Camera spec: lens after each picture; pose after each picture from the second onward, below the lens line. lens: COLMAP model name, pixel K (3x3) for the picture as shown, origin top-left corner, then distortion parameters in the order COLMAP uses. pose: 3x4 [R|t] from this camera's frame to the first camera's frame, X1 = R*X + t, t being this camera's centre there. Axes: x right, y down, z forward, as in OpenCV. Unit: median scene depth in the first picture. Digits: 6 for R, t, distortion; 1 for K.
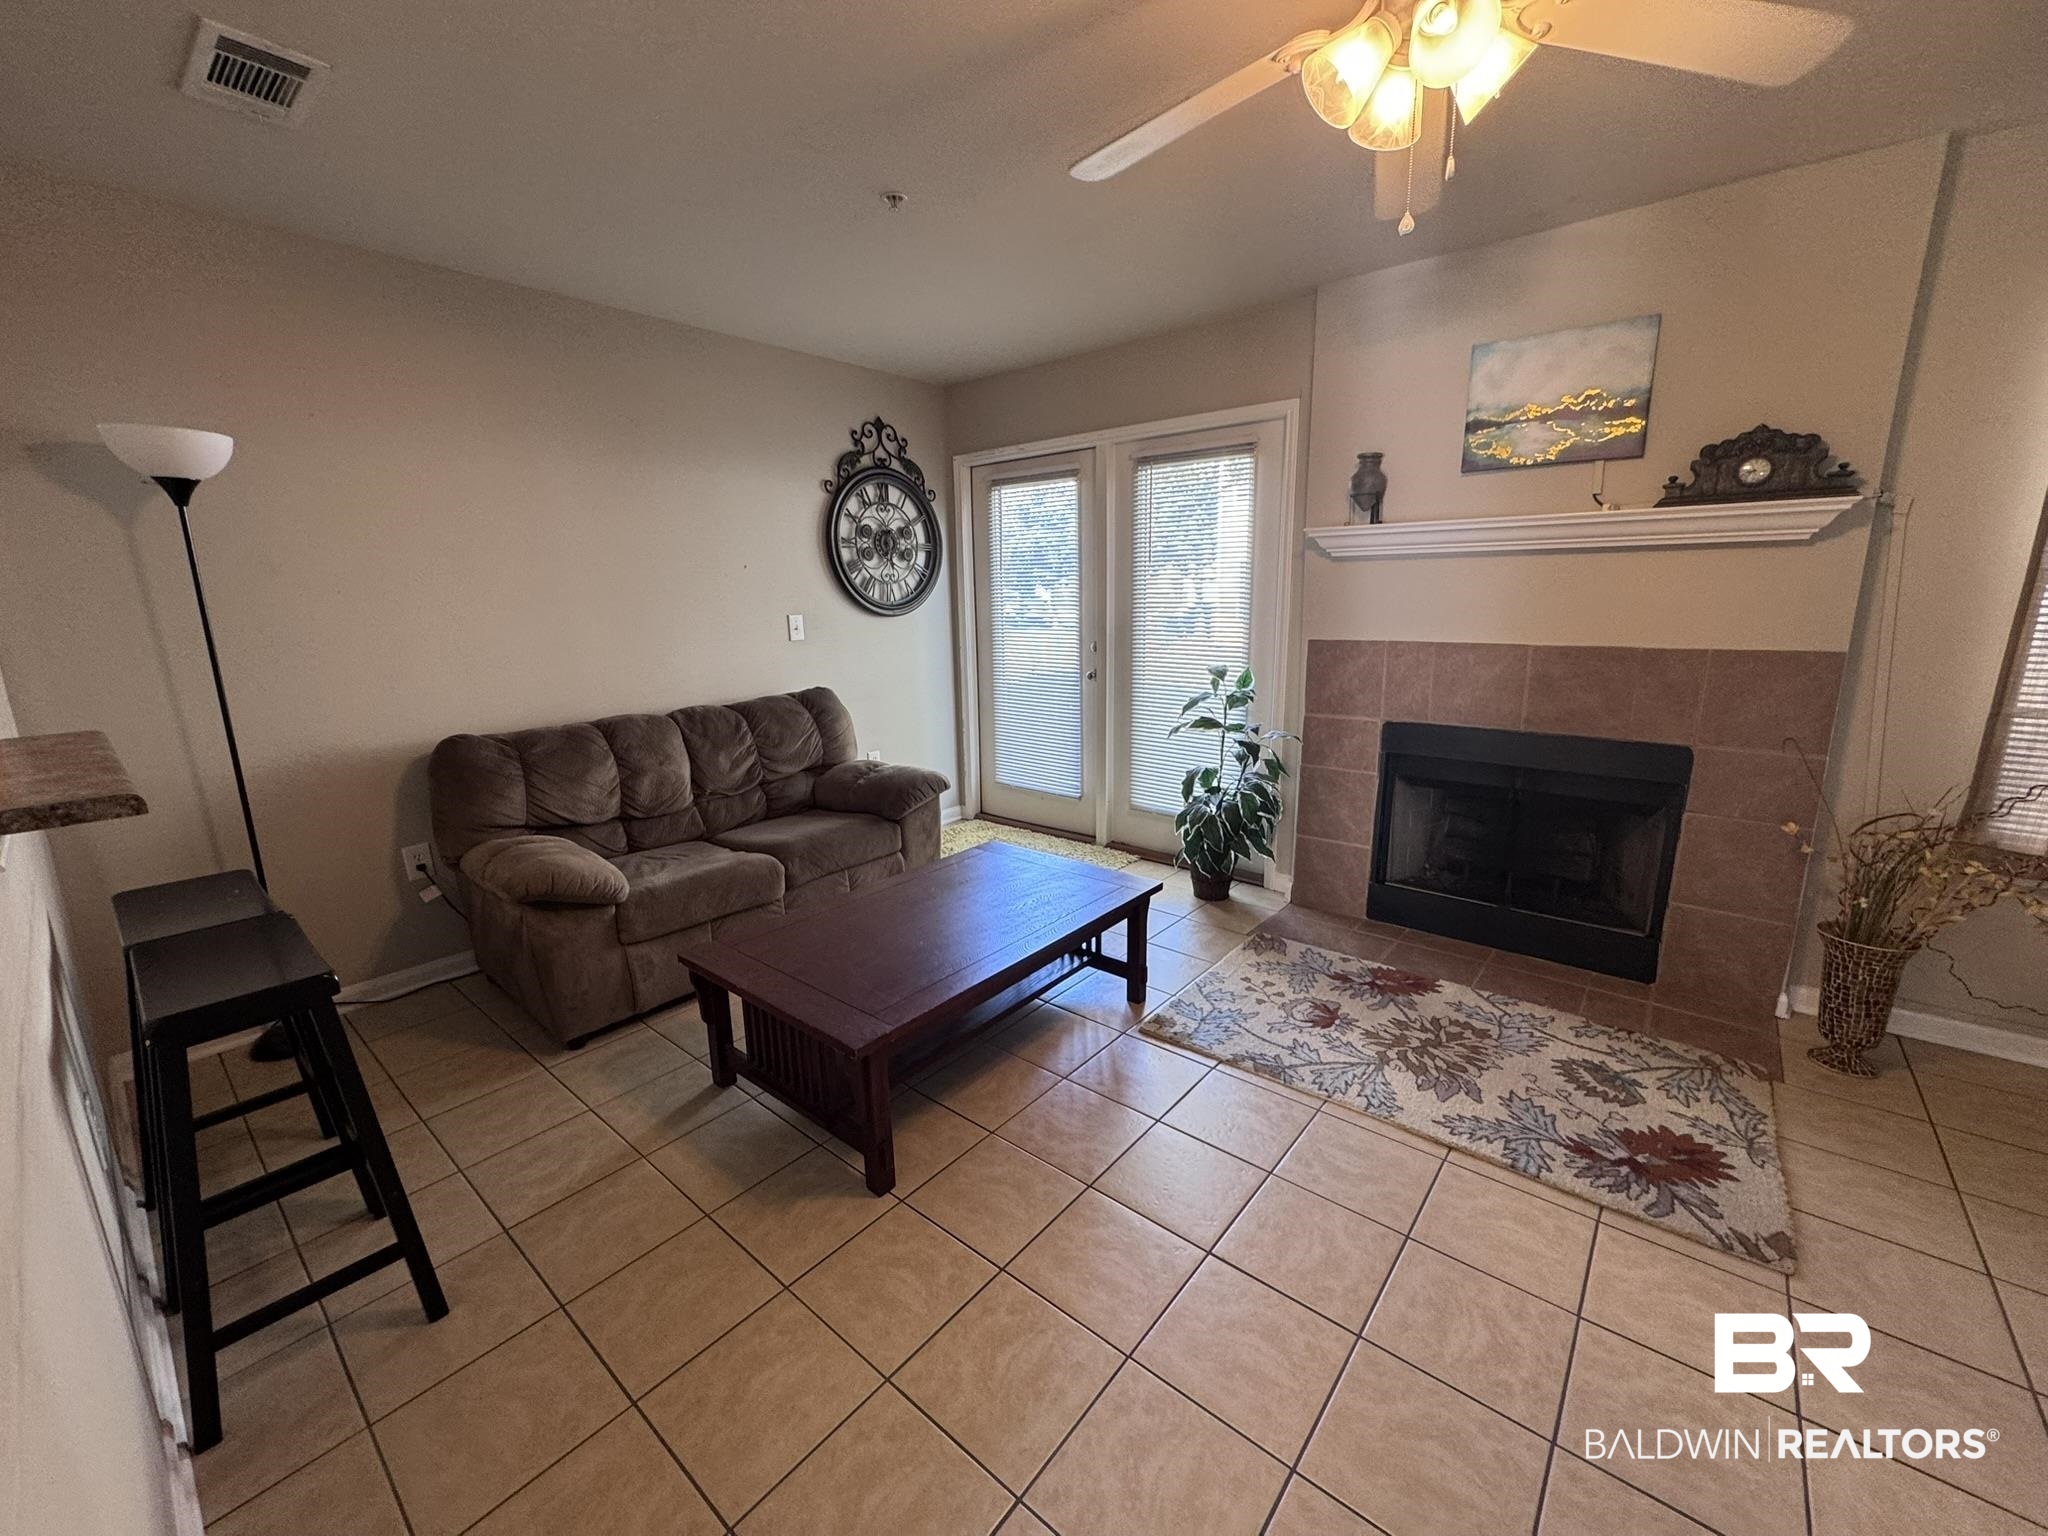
lens RADIAL K [[818.7, 0, 1019.7], [0, 818.7, 765.8], [0, 0, 1]] dist [-0.002742, 0.000574]
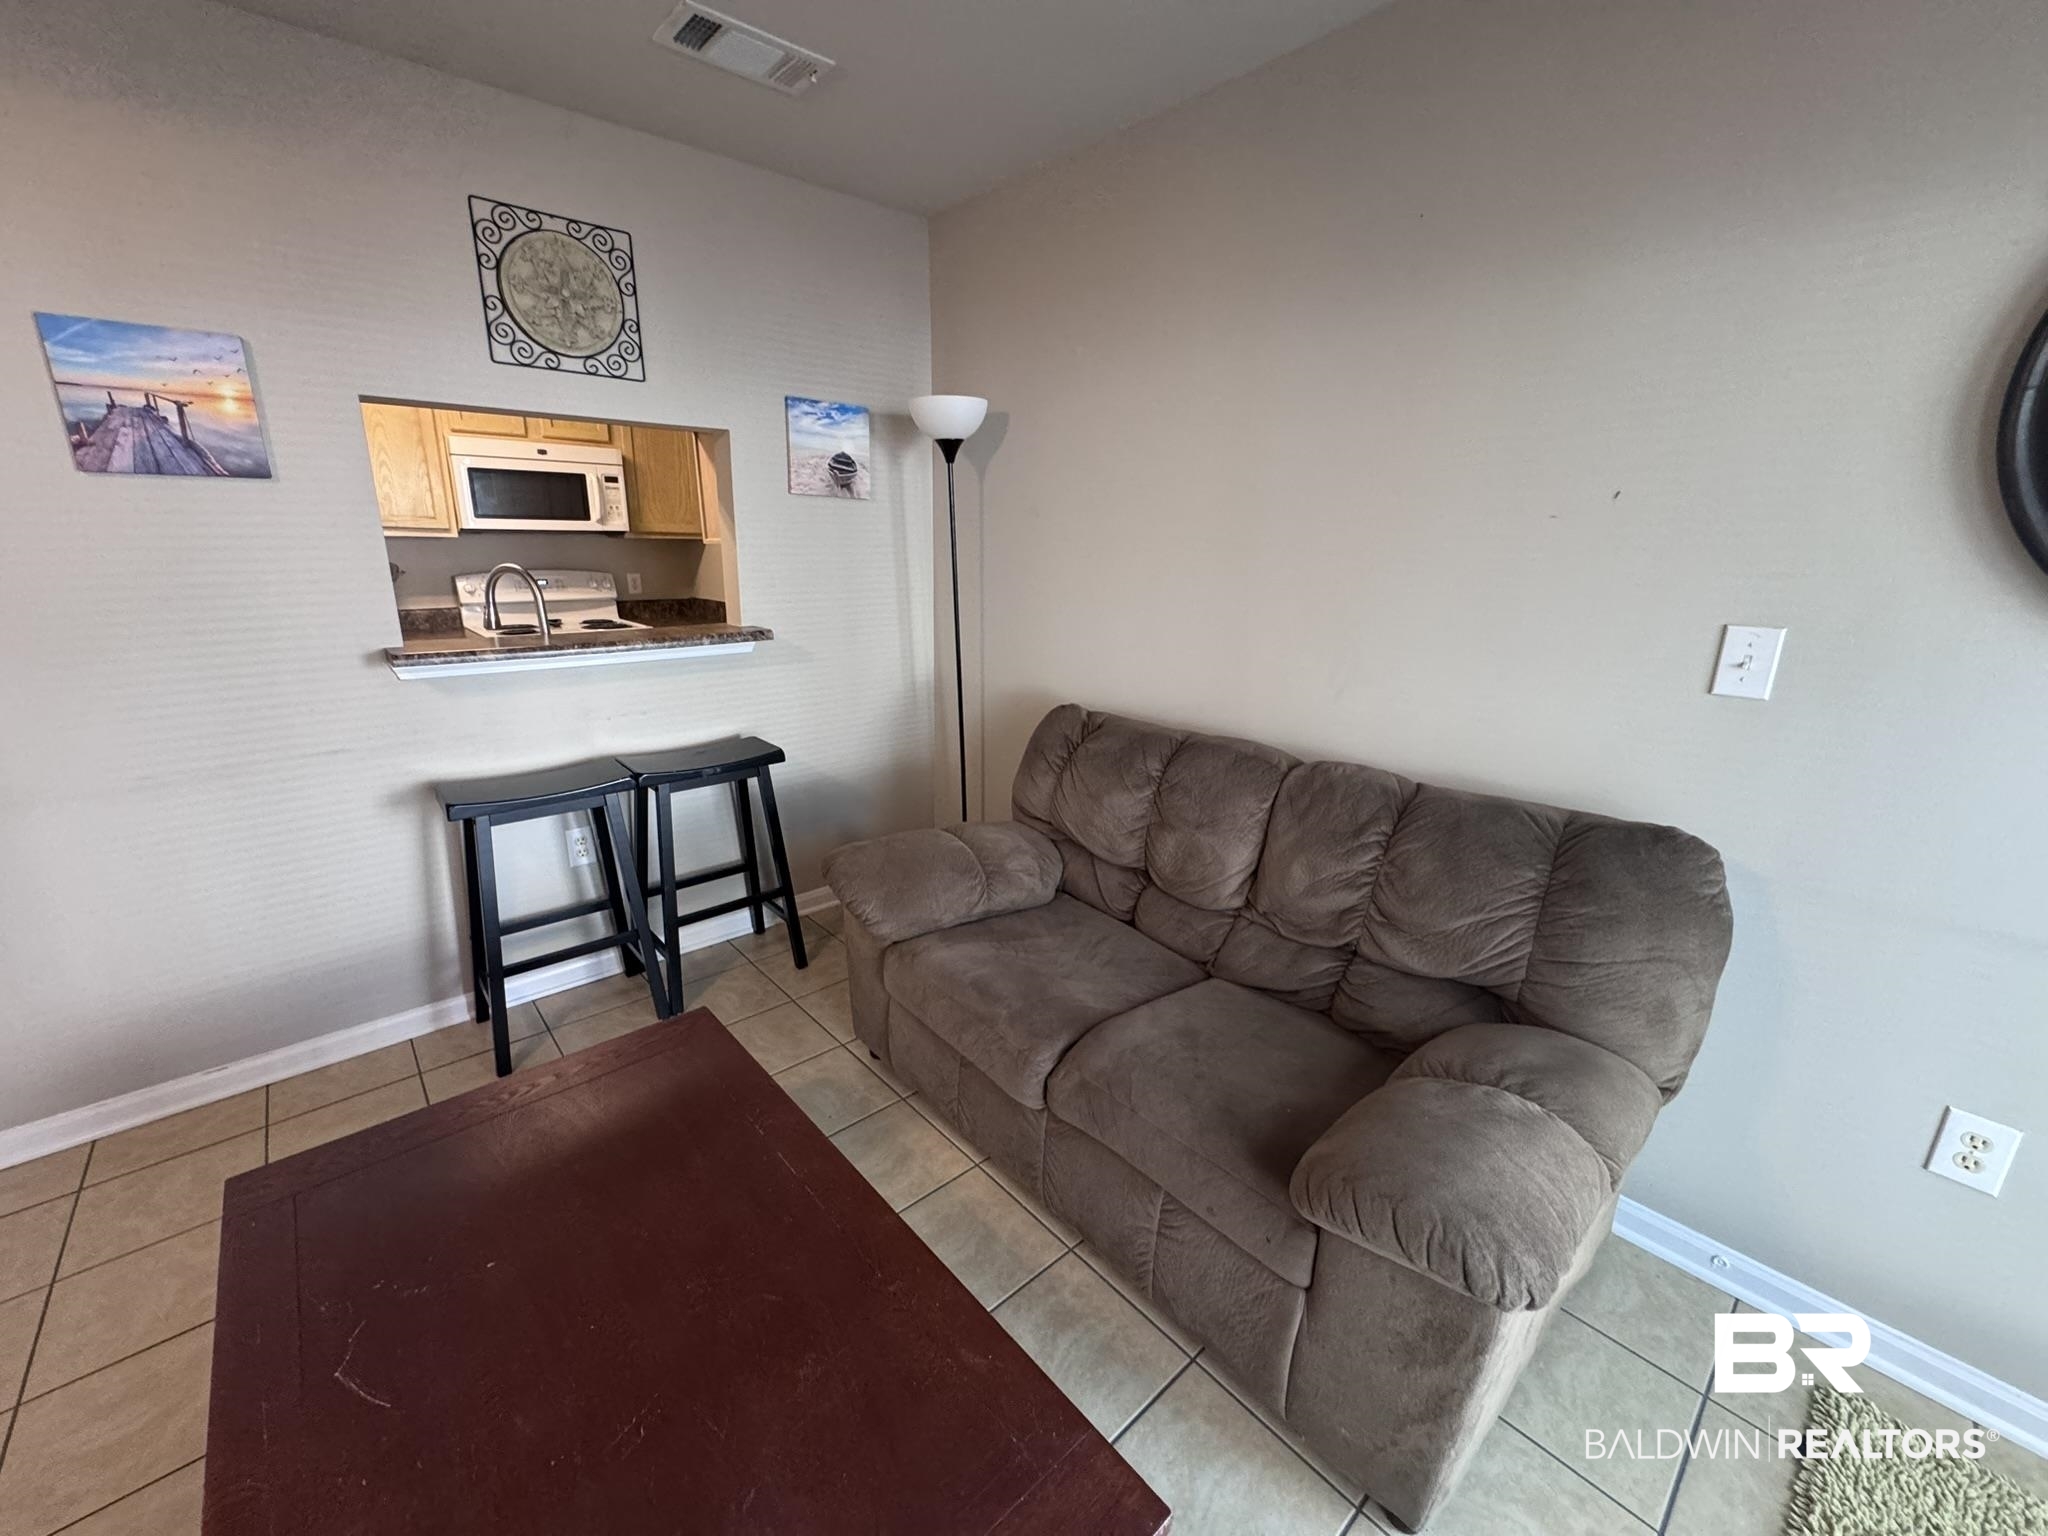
lens RADIAL K [[818.7, 0, 1023.8], [0, 818.7, 766.9], [0, 0, 1]] dist [-0.002742, 0.000574]
pose [[-0.137372, 0.288965, -0.947433, 0.437898], [-0.214884, 0.925027, 0.313288, -0.579386], [0.966930, 0.246625, -0.064979, 2.458669]]
